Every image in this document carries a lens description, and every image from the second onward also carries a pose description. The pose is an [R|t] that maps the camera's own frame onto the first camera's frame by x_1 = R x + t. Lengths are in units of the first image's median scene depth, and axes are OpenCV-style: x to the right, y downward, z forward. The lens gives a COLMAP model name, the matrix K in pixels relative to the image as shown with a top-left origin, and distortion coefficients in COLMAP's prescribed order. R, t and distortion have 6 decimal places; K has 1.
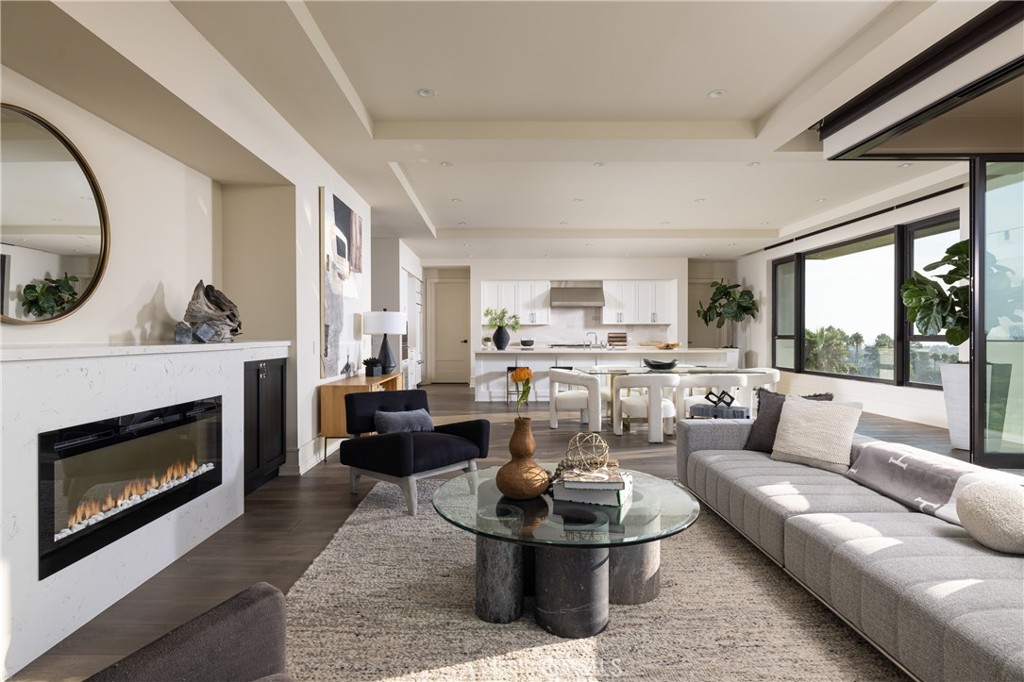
lens RADIAL K [[528.4, 0, 499.4], [0, 528.4, 339.4], [0, 0, 1]] dist [0.000119, 0.000264]
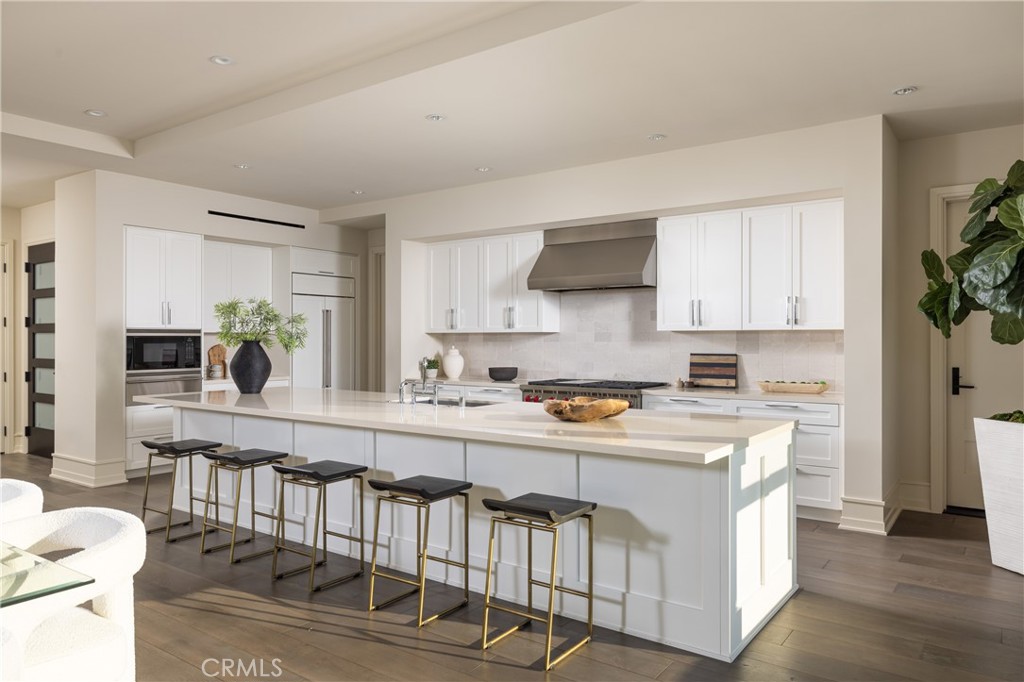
lens RADIAL K [[700.9, 0, 512.0], [0, 700.9, 341.0], [0, 0, 1]] dist [-0.003205, -0.000982]
pose [[0.806549, 0.004303, -0.591152, 0.437700], [-0.007490, 0.999968, -0.002940, -0.020436], [0.591120, 0.006798, 0.806555, 0.562656]]
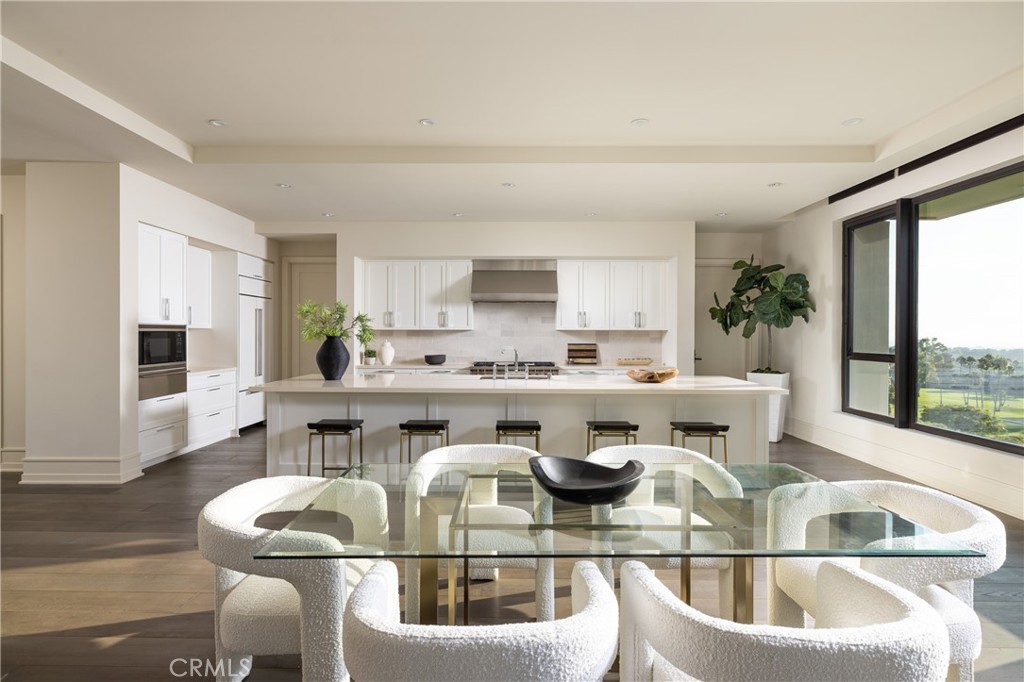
lens RADIAL K [[528.4, 0, 499.4], [0, 528.4, 339.4], [0, 0, 1]] dist [0.000119, 0.000264]
pose [[0.999730, 0.006328, -0.022365, 0.152190], [-0.006263, 0.999976, 0.002981, -0.020370], [0.022384, -0.002841, 0.999745, 0.404484]]
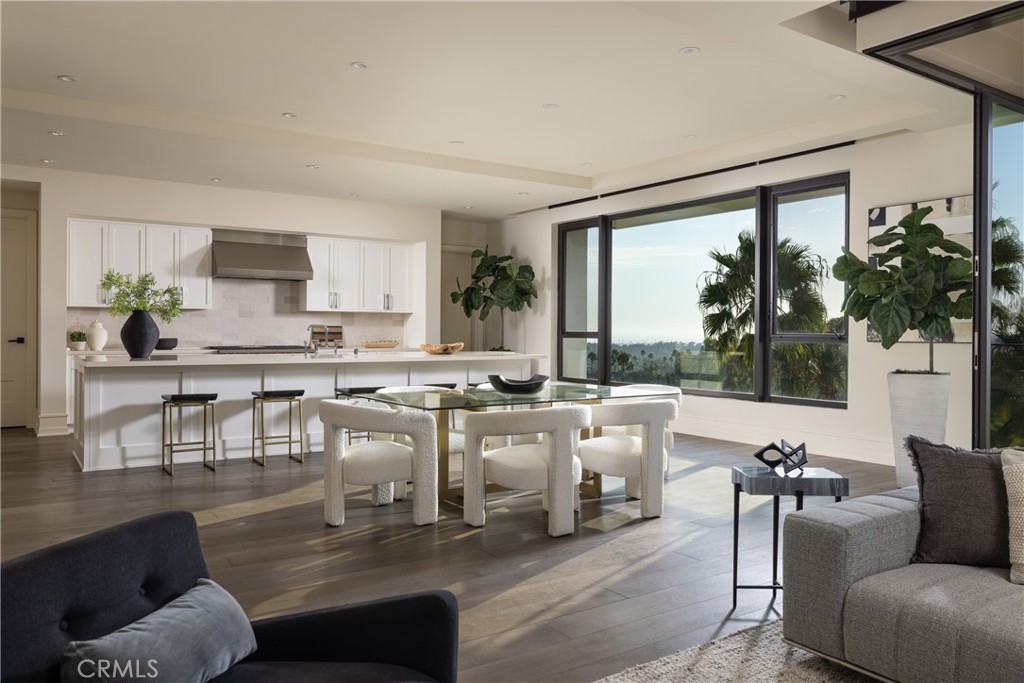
lens RADIAL K [[761.1, 0, 512.0], [0, 761.1, 341.5], [0, 0, 1]] dist [-0.007479, -0.000914]
pose [[0.830366, 0.000692, 0.557217, -0.086363], [-0.005385, 0.999962, 0.006783, -0.002143], [-0.557192, -0.008633, 0.830339, 0.195673]]
